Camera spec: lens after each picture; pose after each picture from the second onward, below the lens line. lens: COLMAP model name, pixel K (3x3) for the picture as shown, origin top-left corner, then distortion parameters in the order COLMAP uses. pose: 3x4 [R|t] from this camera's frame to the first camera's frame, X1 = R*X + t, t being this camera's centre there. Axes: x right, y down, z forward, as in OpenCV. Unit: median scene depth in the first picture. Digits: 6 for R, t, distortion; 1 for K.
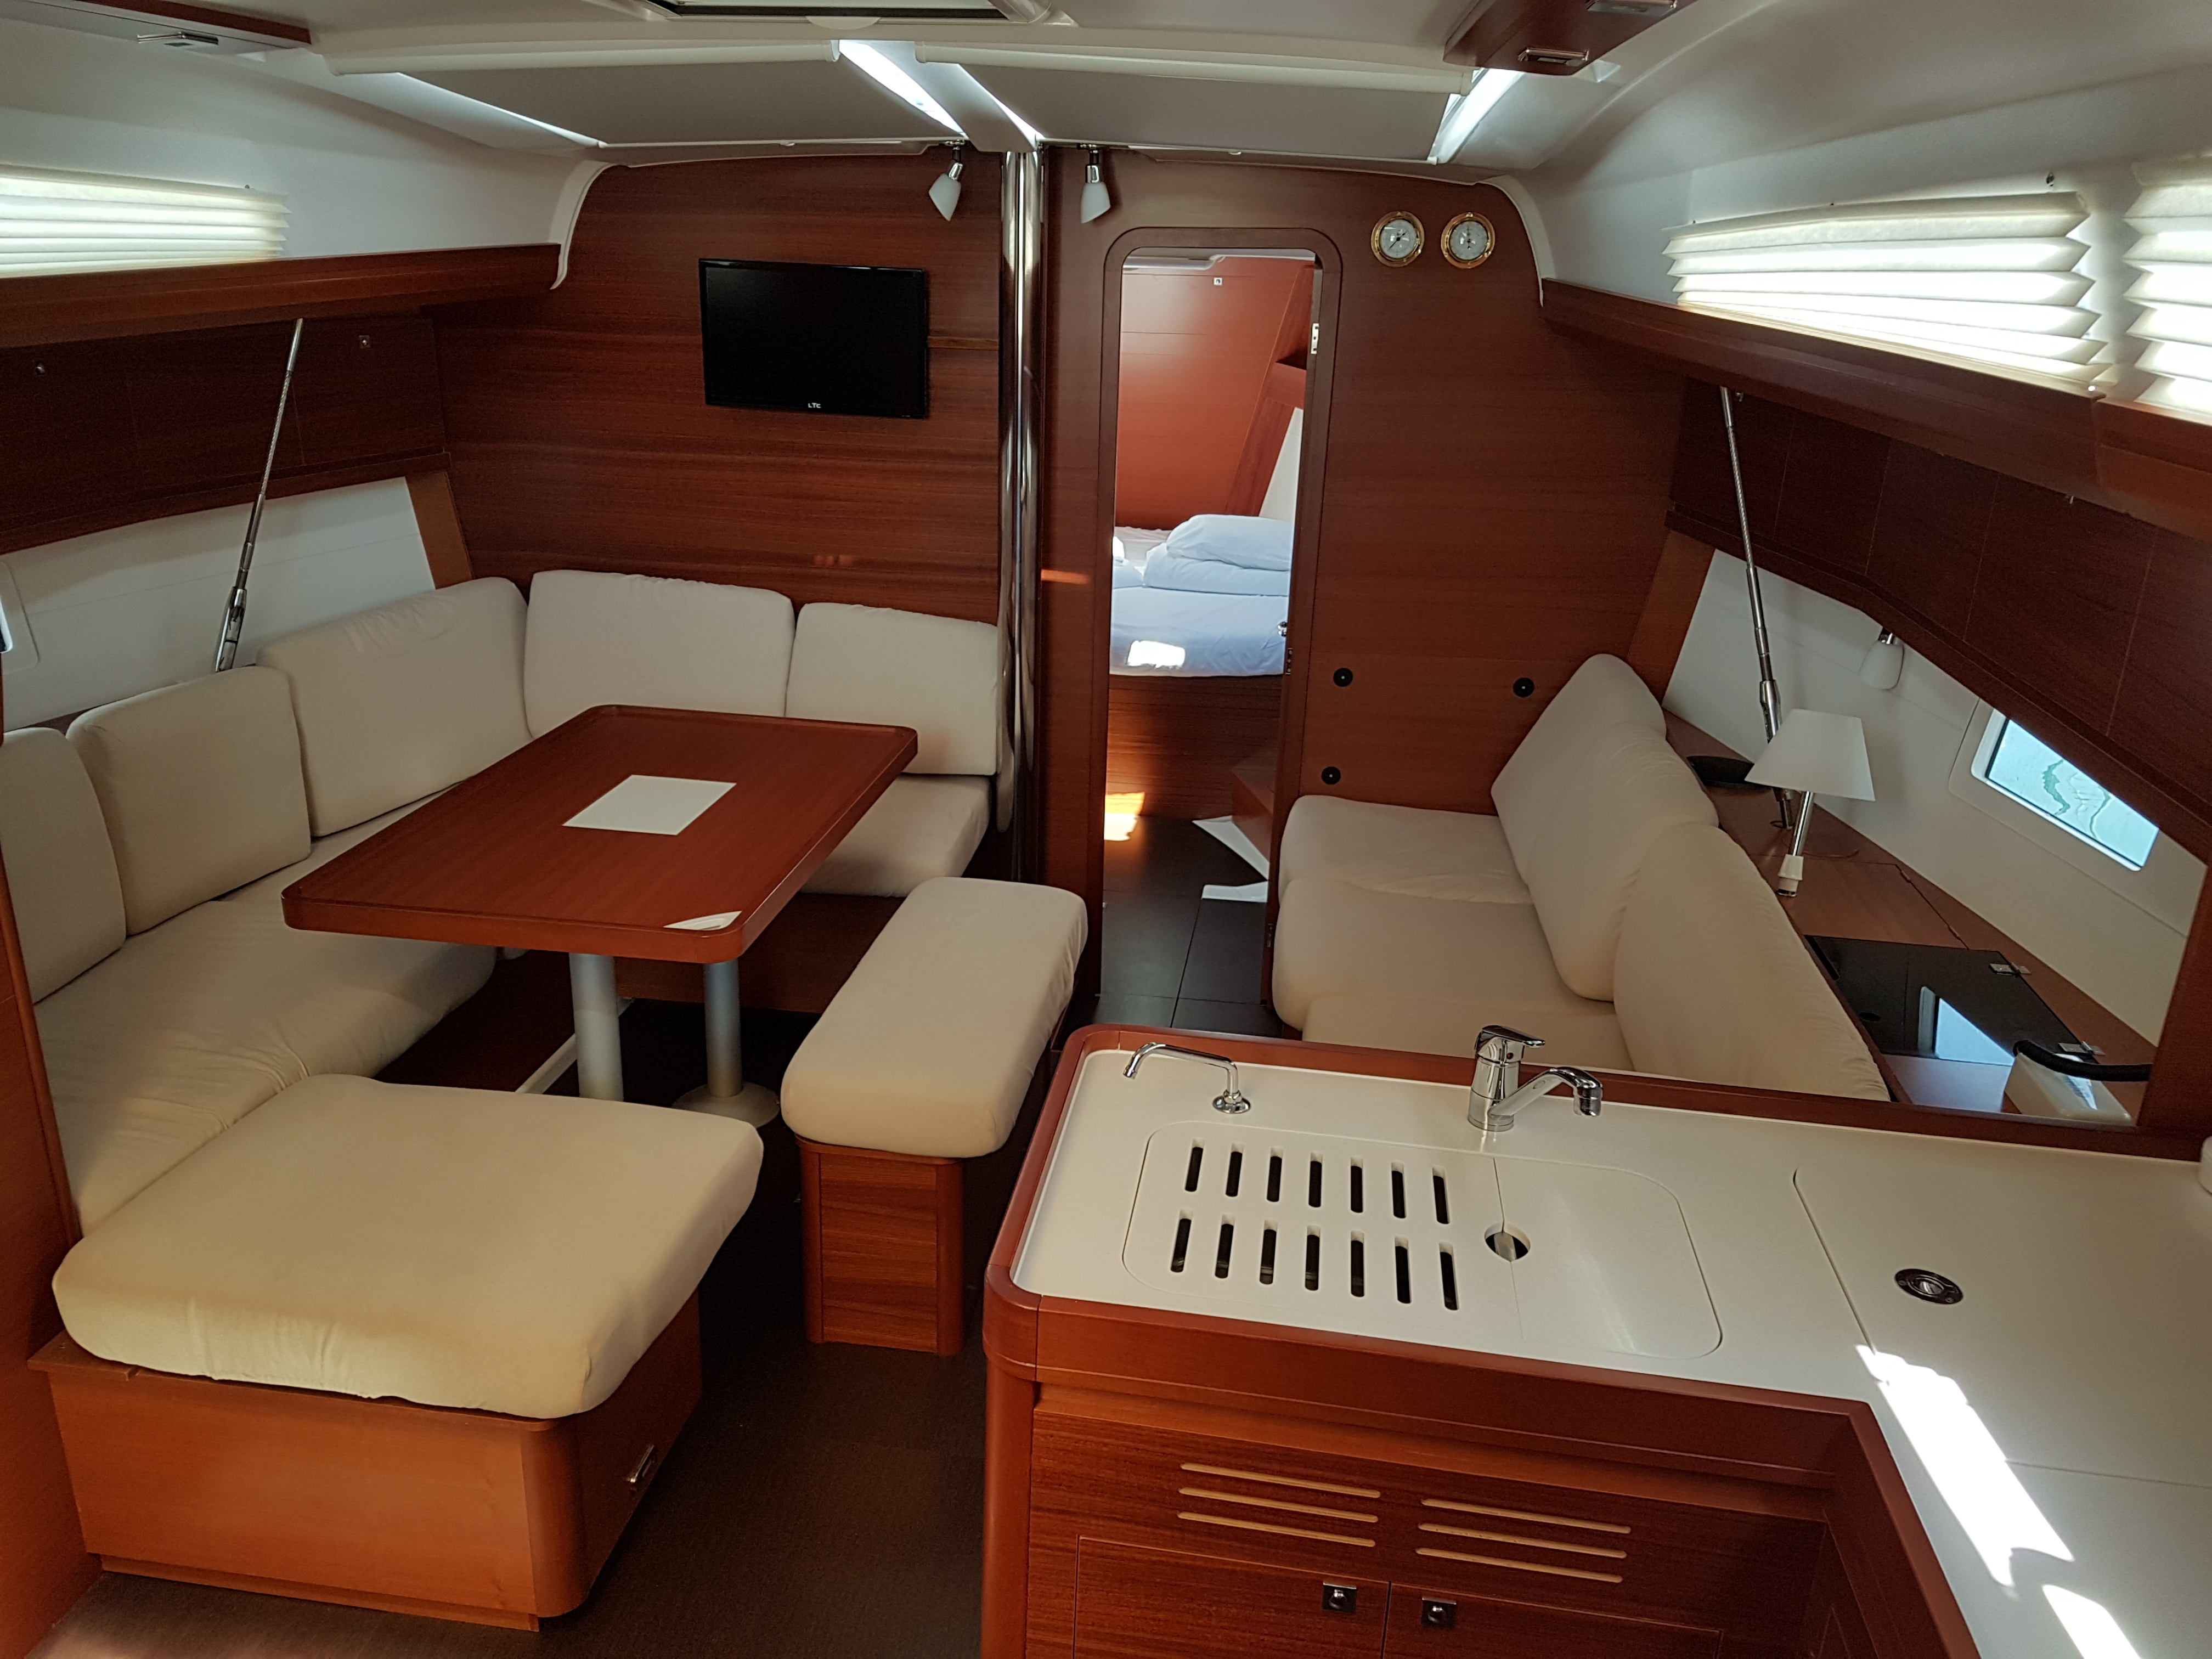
lens RADIAL K [[1662.2, 0, 1102.9], [0, 1662.2, 934.1], [0, 0, 1]] dist [0.173605, -0.204251]
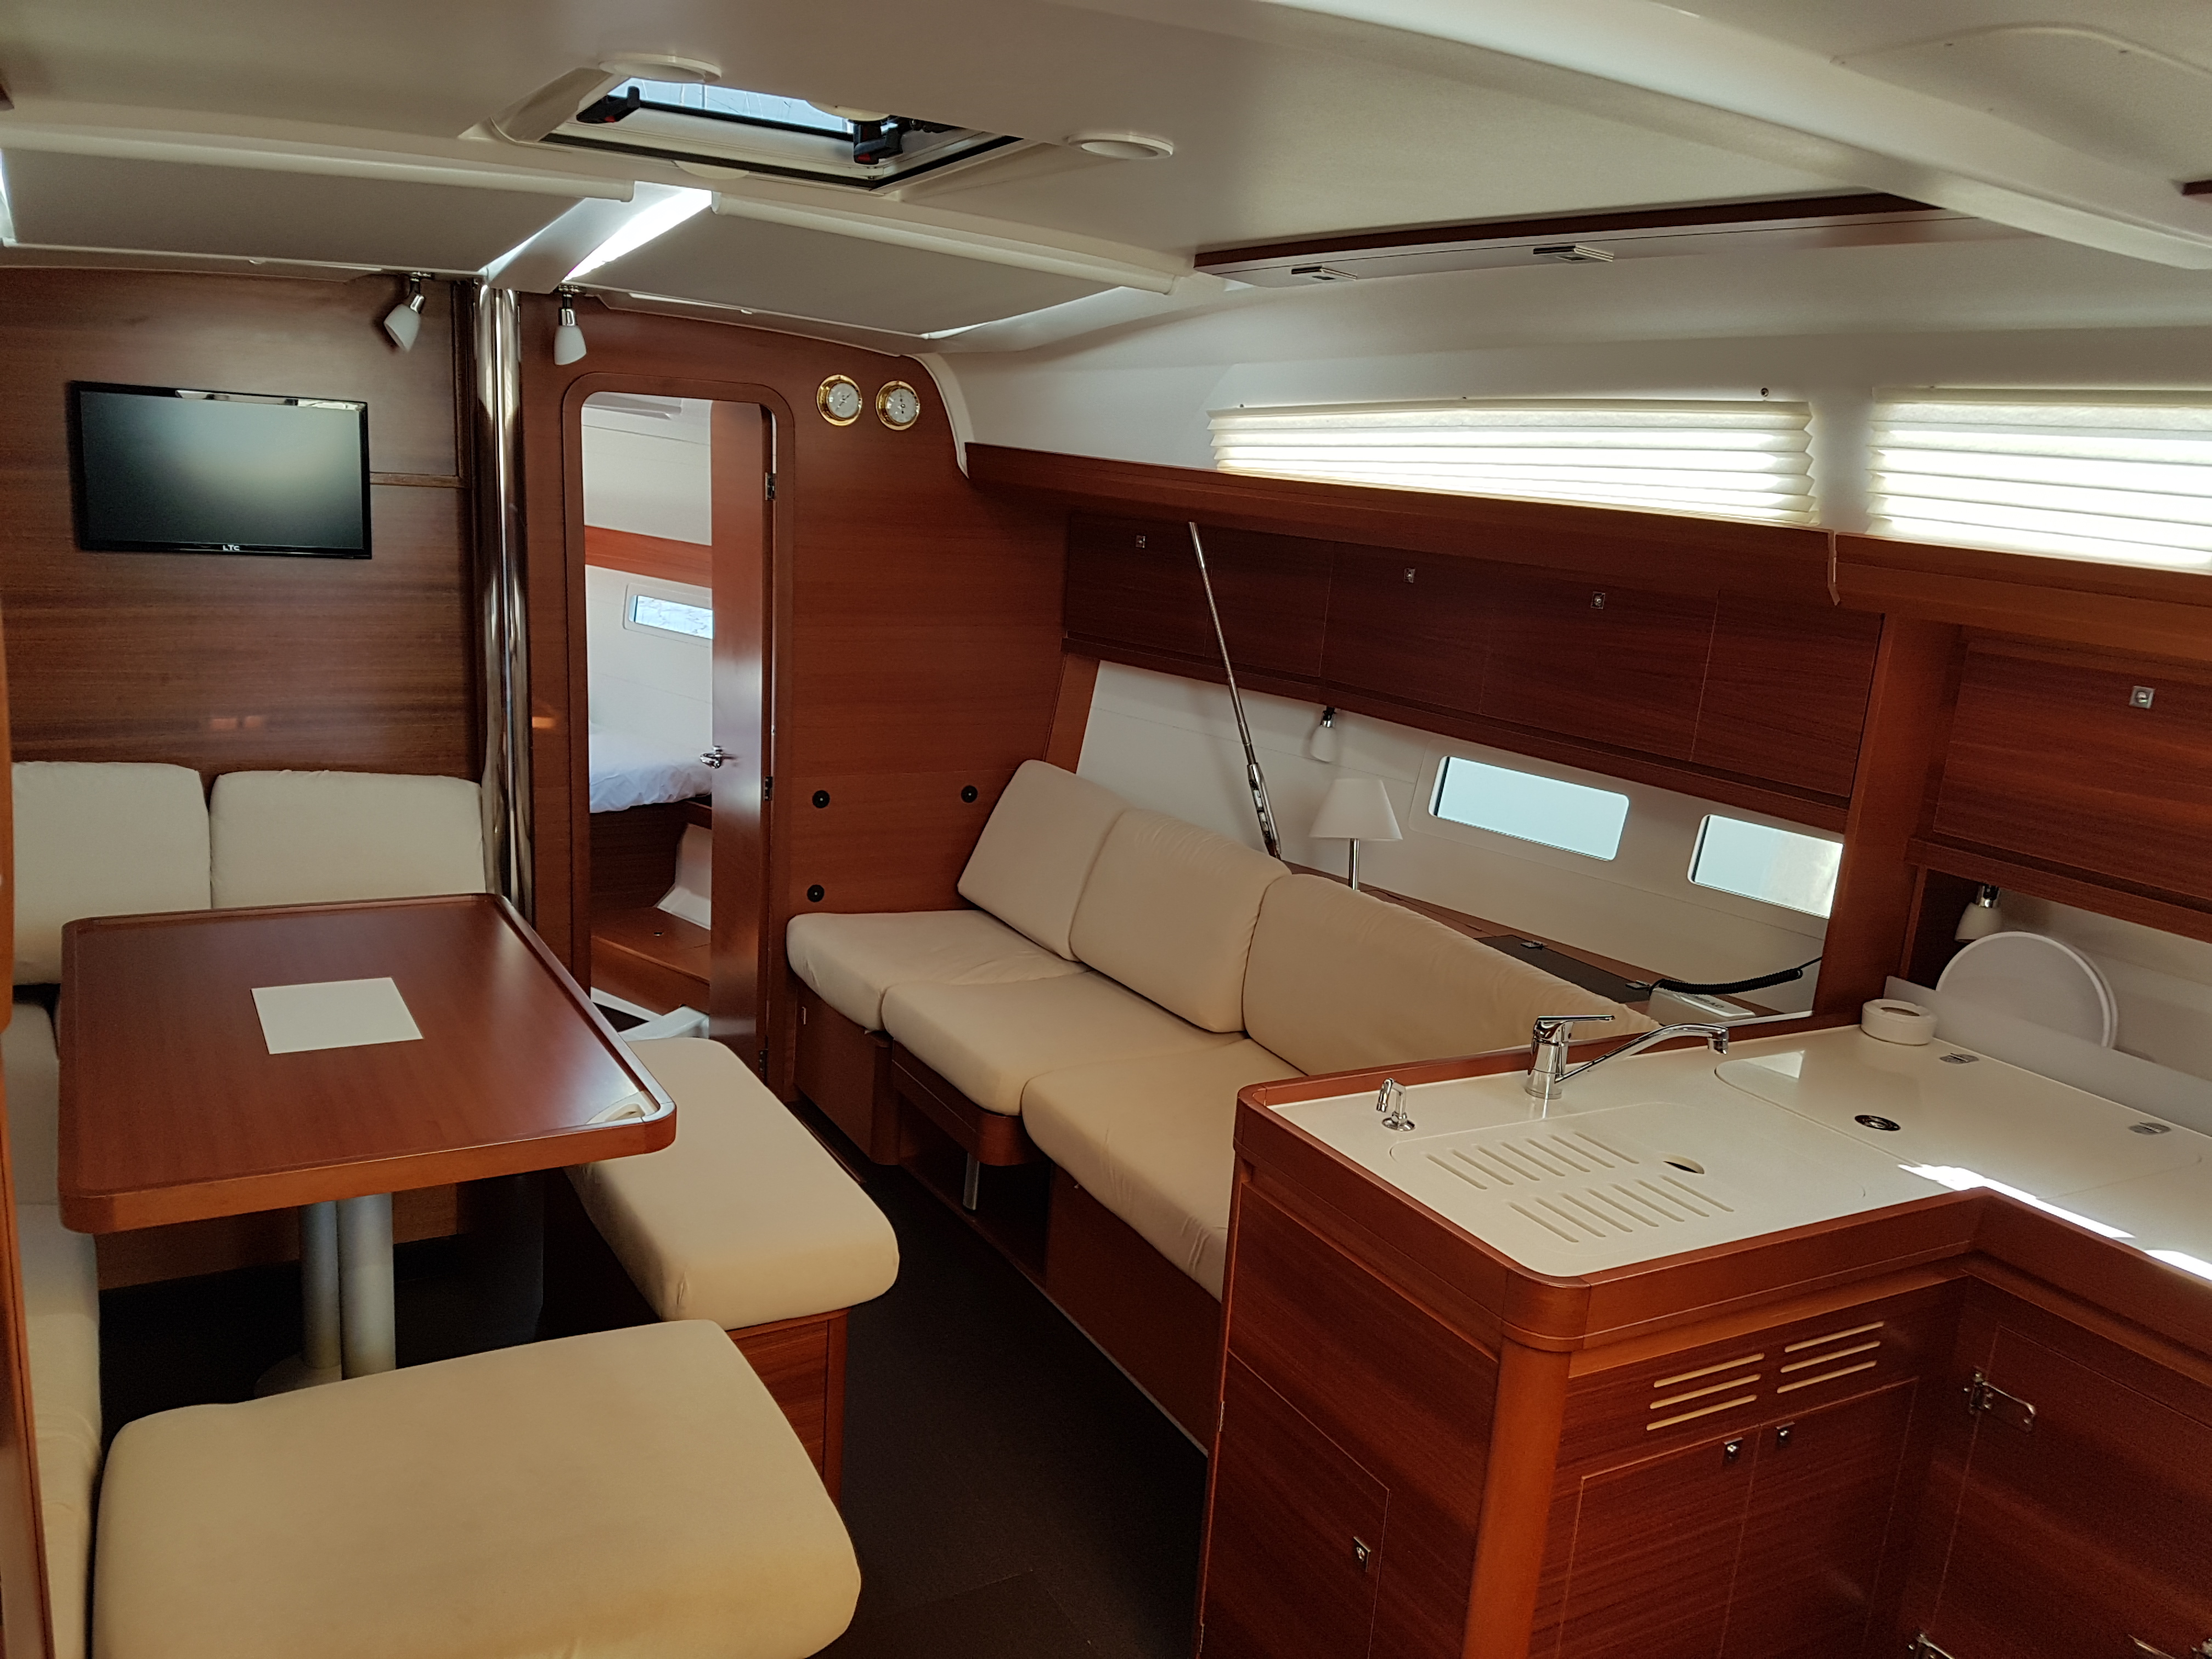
lens RADIAL K [[1690.9, 0, 962.9], [0, 1690.9, 955.6], [0, 0, 1]] dist [0.271405, -0.412443]
pose [[0.793058, -0.151730, 0.589946, -0.476426], [0.192051, 0.981368, -0.005770, -0.036504], [-0.578079, 0.117876, 0.807422, 0.099536]]
